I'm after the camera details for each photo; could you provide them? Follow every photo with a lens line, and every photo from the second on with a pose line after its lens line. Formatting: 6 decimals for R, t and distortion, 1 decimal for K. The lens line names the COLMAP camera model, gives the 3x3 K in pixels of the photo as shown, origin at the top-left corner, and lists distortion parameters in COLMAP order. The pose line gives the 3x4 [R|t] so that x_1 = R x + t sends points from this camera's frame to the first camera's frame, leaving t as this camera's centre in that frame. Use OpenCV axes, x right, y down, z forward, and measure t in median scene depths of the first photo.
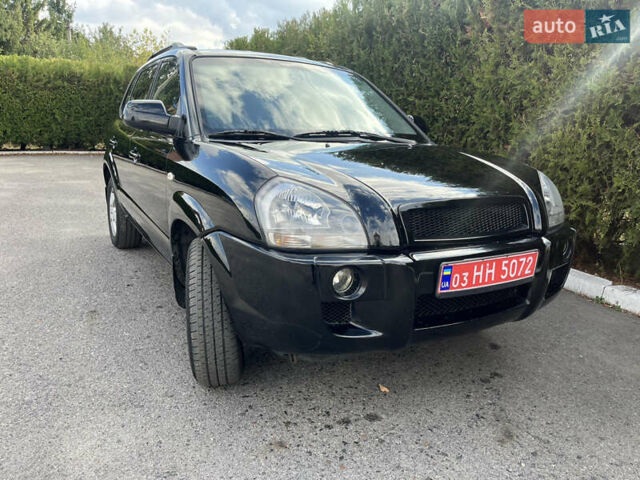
lens RADIAL K [[480.9, 0, 321.6], [0, 480.9, 240.6], [0, 0, 1]] dist [0.026772, -0.043954]
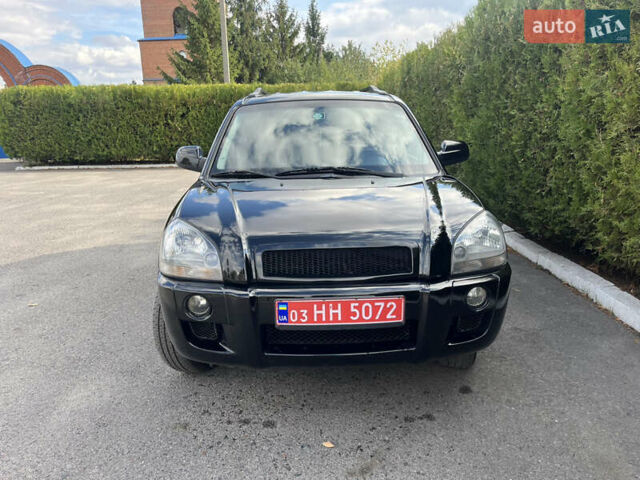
lens RADIAL K [[480.9, 0, 318.5], [0, 480.9, 240.1], [0, 0, 1]] dist [0.026772, -0.043954]
pose [[0.878946, 0.058072, -0.473372, 0.801328], [-0.058764, 0.998183, 0.013344, -0.105434], [0.473286, 0.016089, 0.880762, 0.032879]]
